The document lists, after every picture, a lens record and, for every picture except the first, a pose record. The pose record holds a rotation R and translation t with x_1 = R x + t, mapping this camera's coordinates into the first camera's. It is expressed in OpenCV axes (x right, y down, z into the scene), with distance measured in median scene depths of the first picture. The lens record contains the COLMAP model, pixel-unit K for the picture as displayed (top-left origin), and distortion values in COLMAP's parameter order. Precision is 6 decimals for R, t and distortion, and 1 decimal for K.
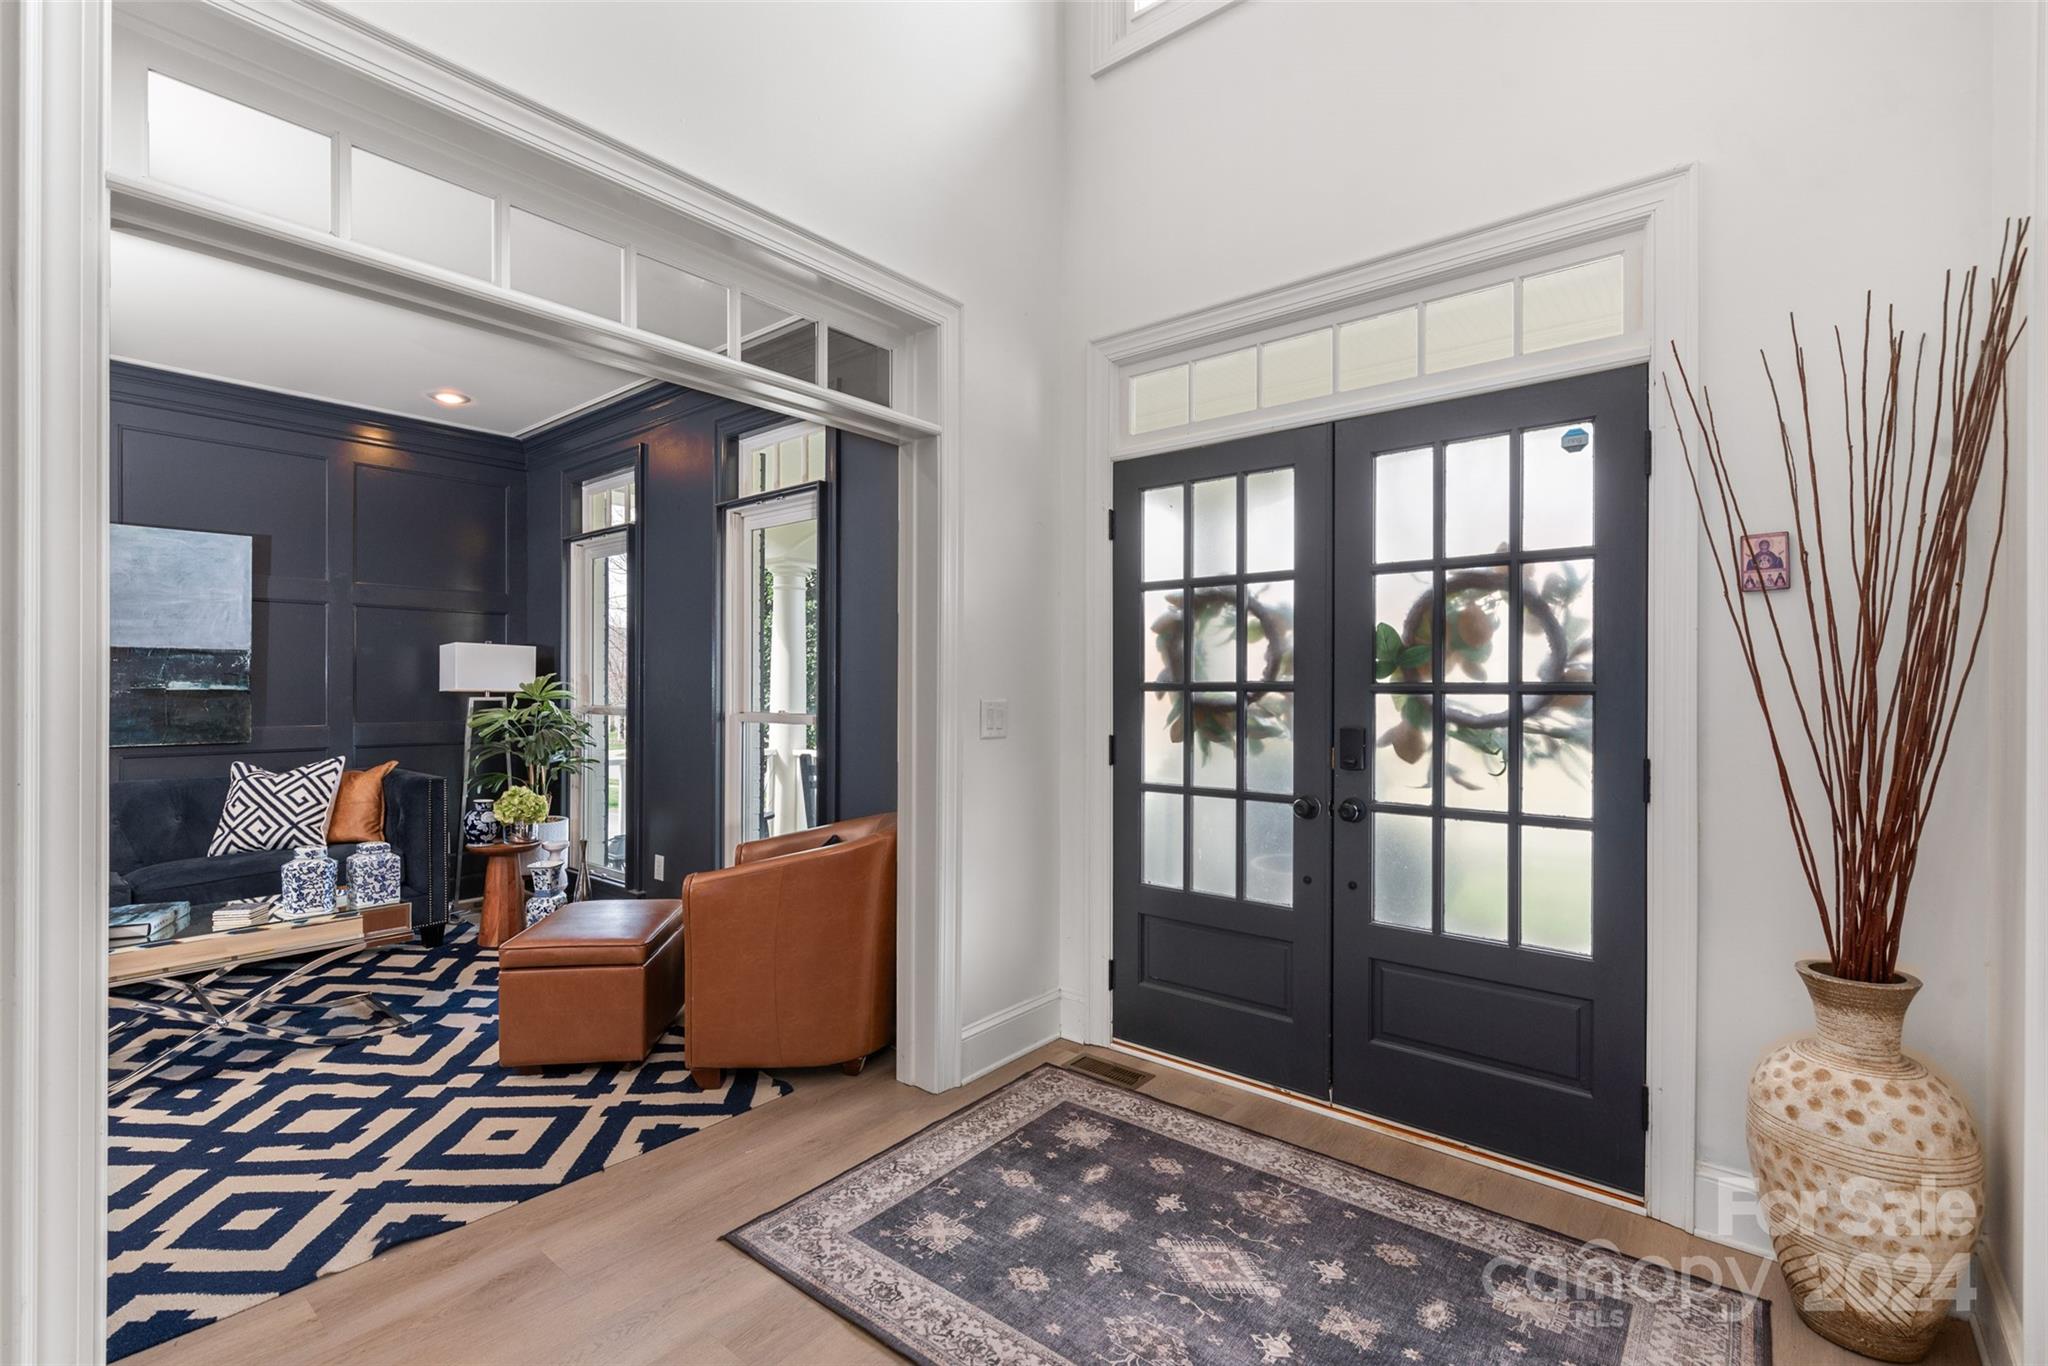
lens RADIAL K [[910.9, 0, 1022.0], [0, 910.9, 687.7], [0, 0, 1]] dist [-0.001891, -0.000034]
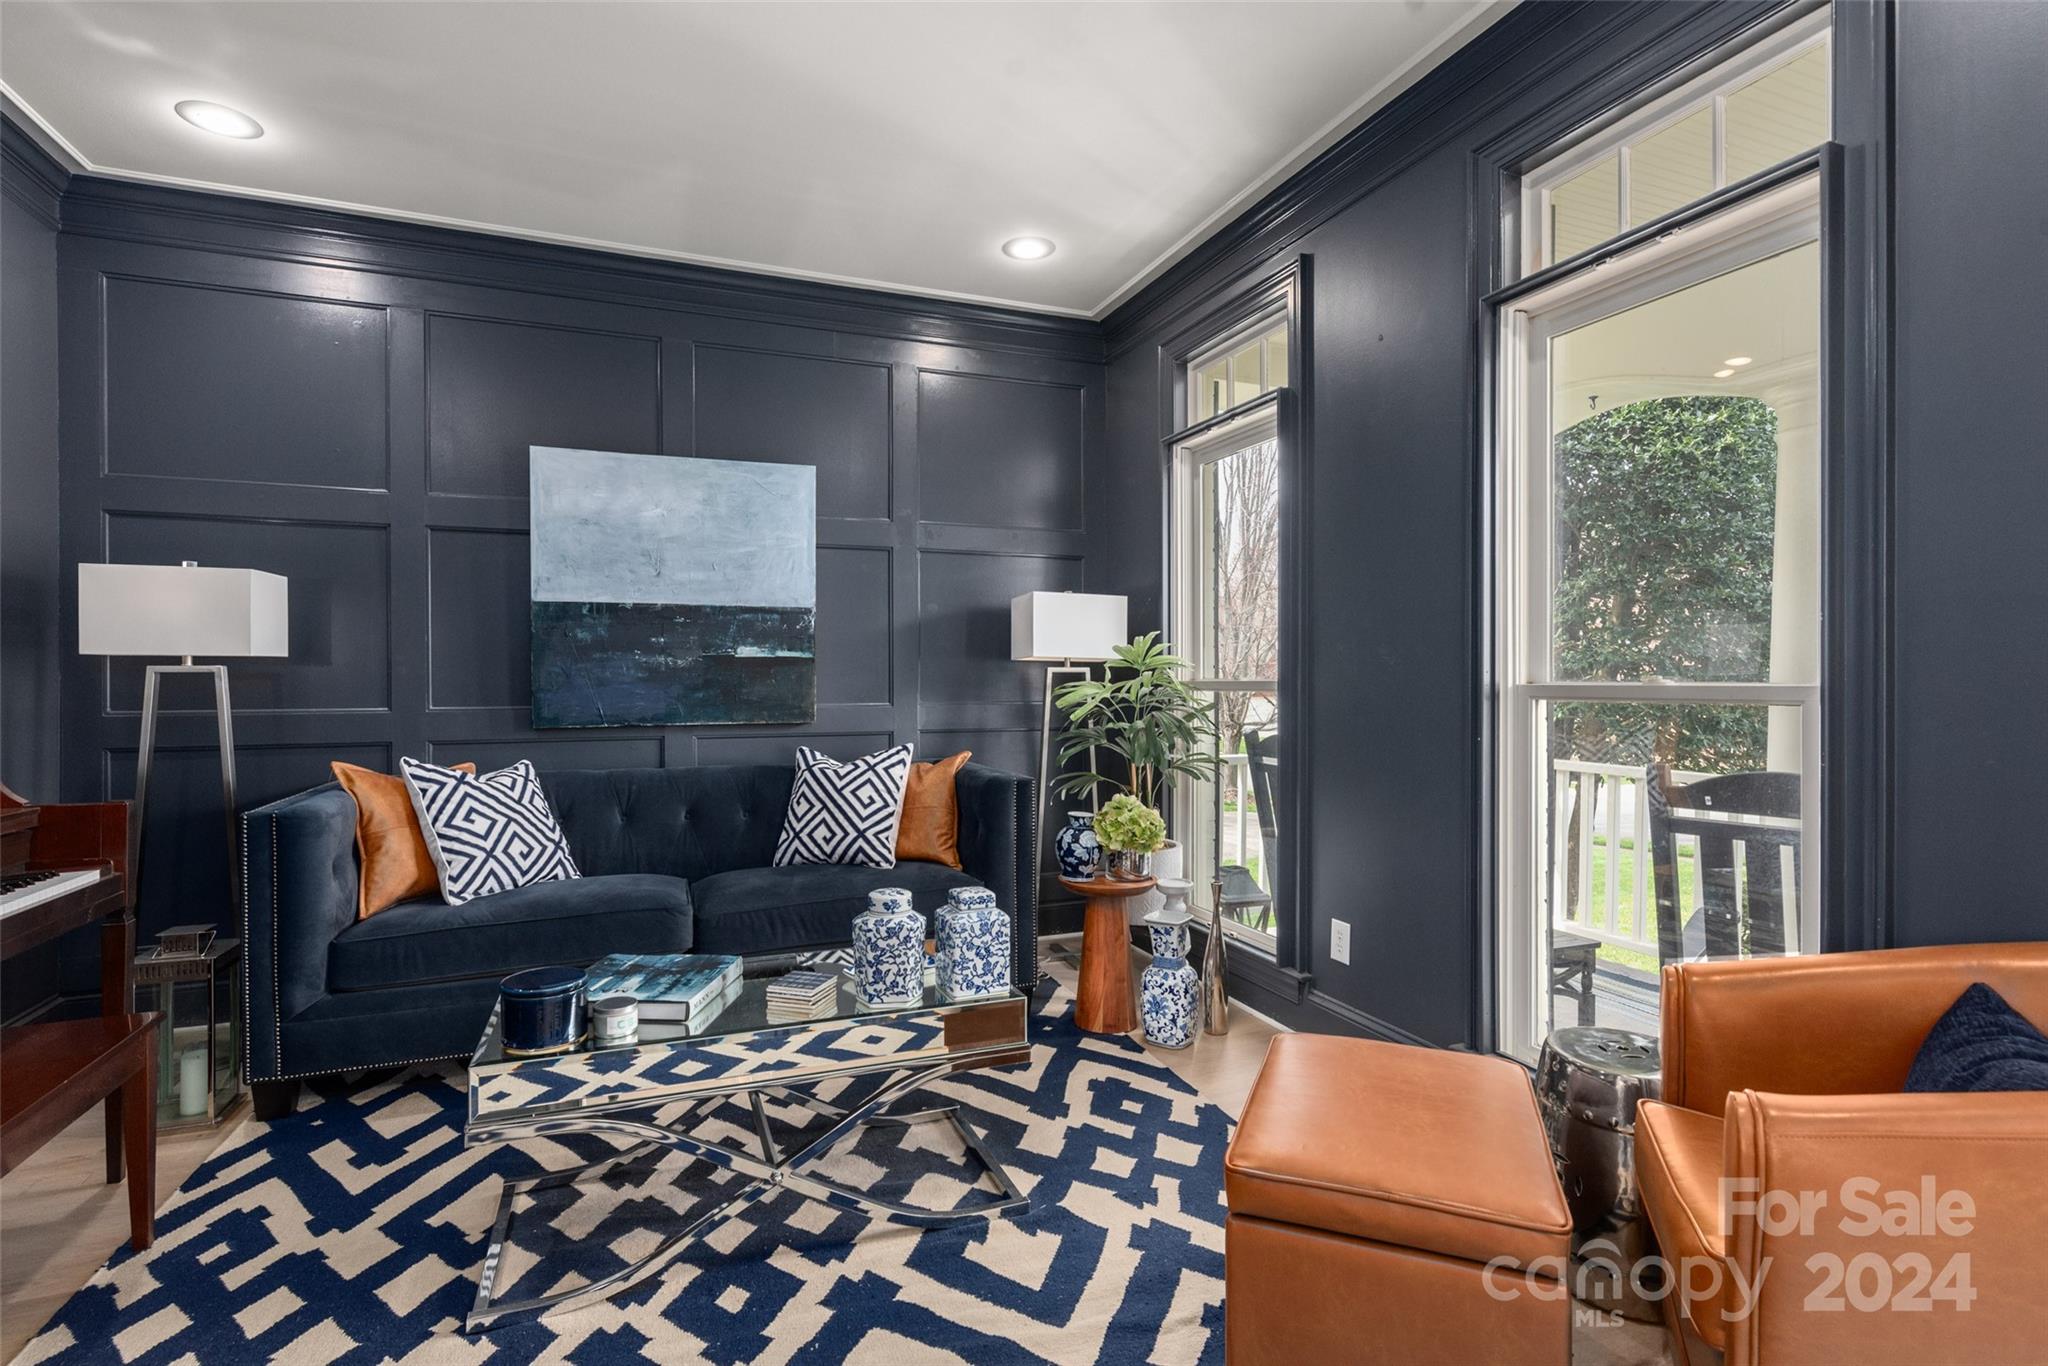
lens RADIAL K [[986.2, 0, 1024.0], [0, 986.2, 683.0], [0, 0, 1]] dist [0.001123, 0.000817]
pose [[0.878540, -0.001335, -0.477668, -0.289881], [0.003060, 0.999991, 0.002834, 0.024706], [0.477660, -0.003951, 0.878536, 0.346425]]
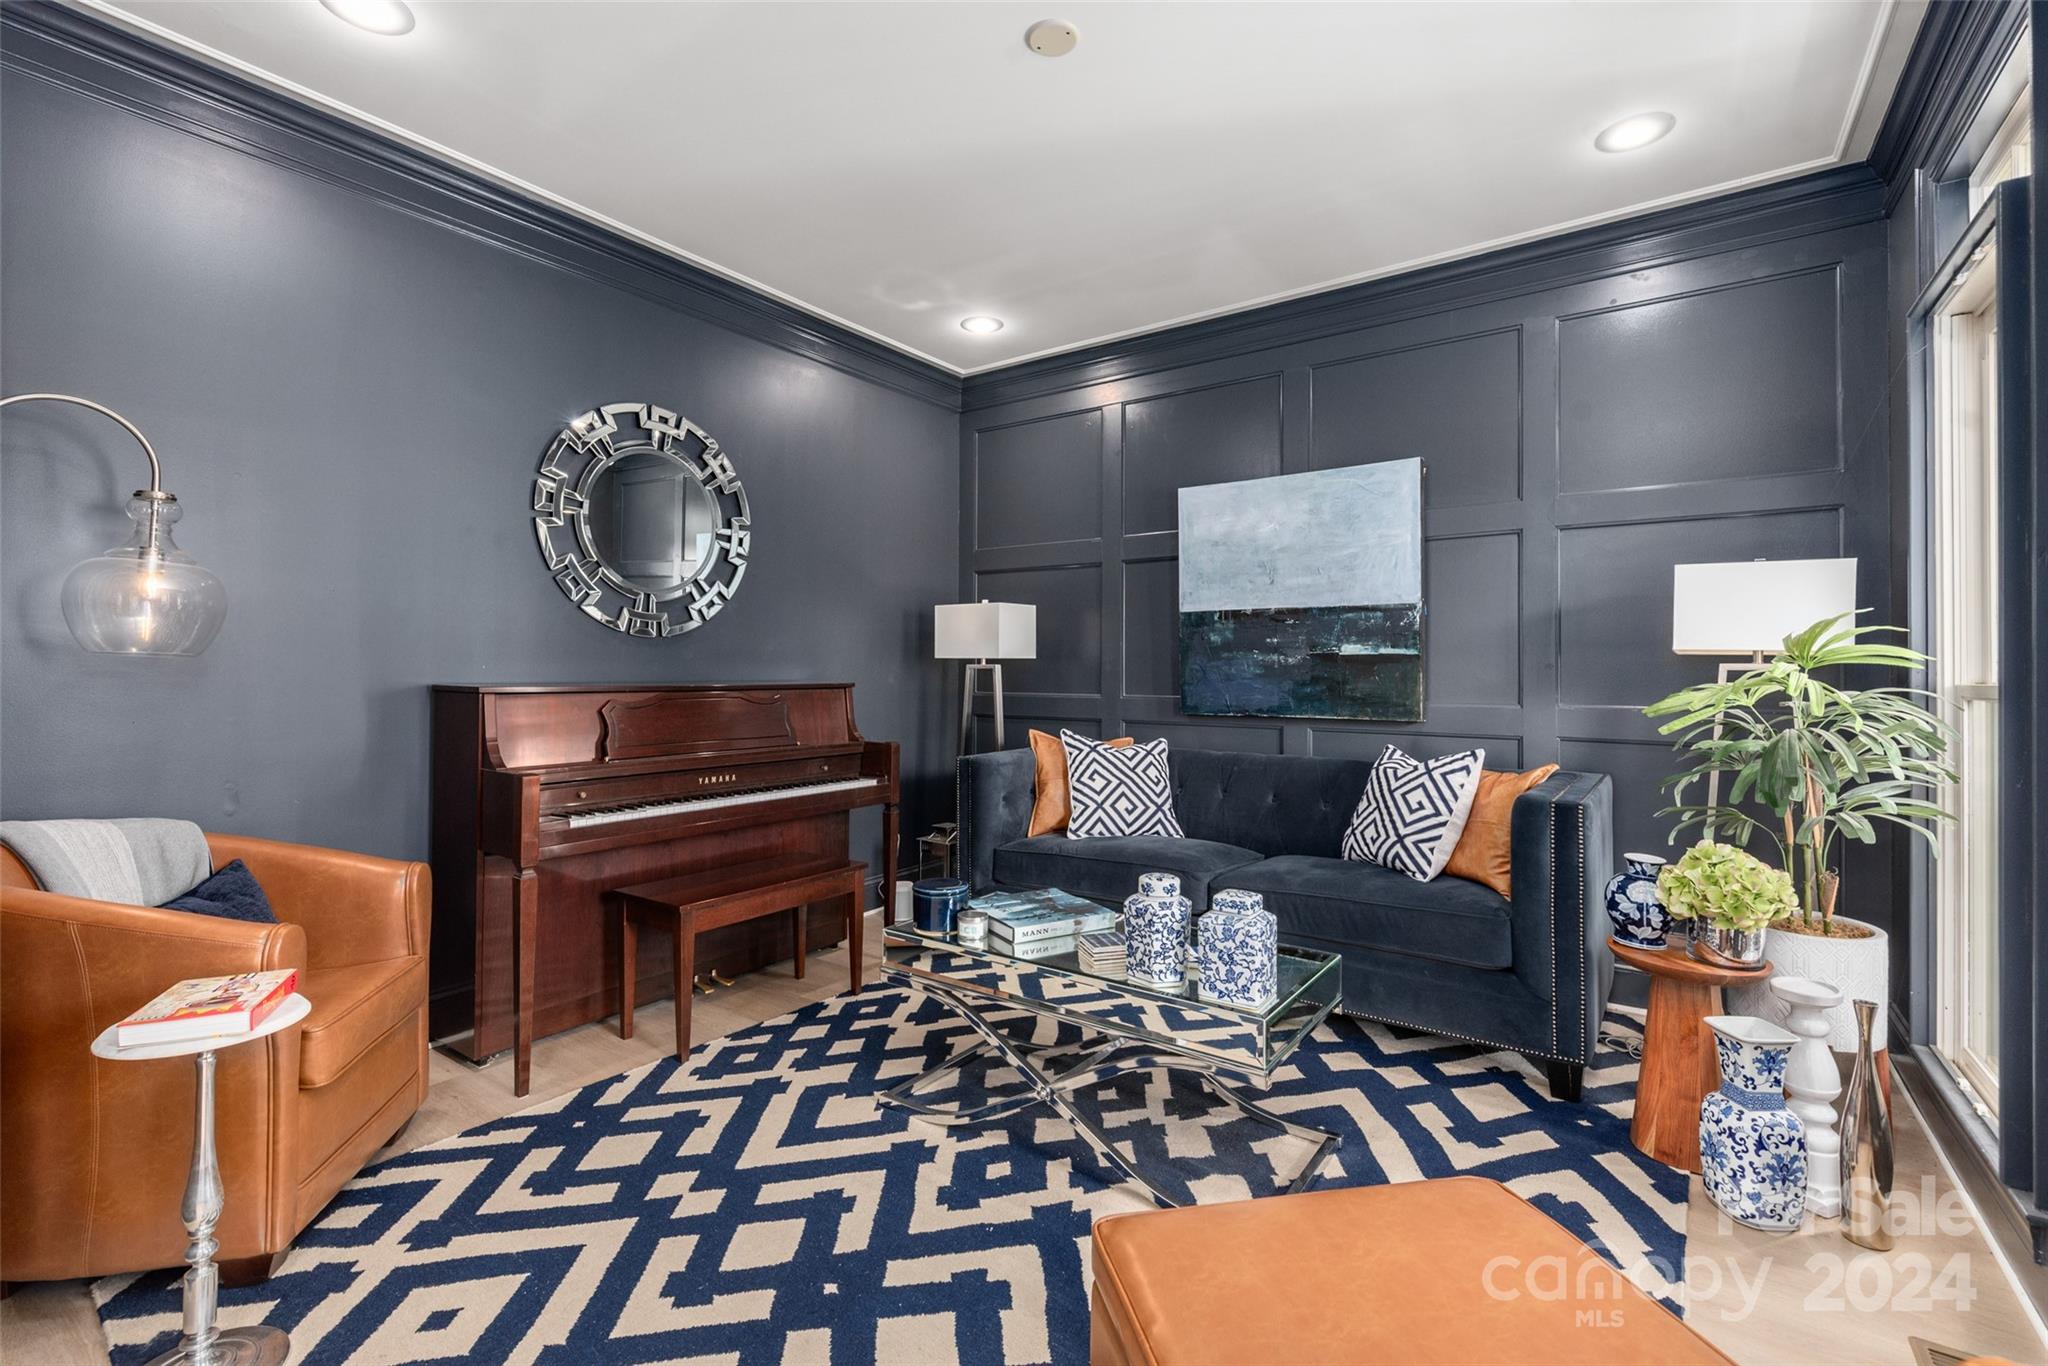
lens RADIAL K [[904.3, 0, 1000.5], [0, 904.3, 663.8], [0, 0, 1]] dist [0.000220, 0.000142]
pose [[0.068289, -0.011352, -0.997601, -0.109364], [-0.007221, 0.999903, -0.011873, 0.023920], [0.997639, 0.008014, 0.068201, 0.632767]]
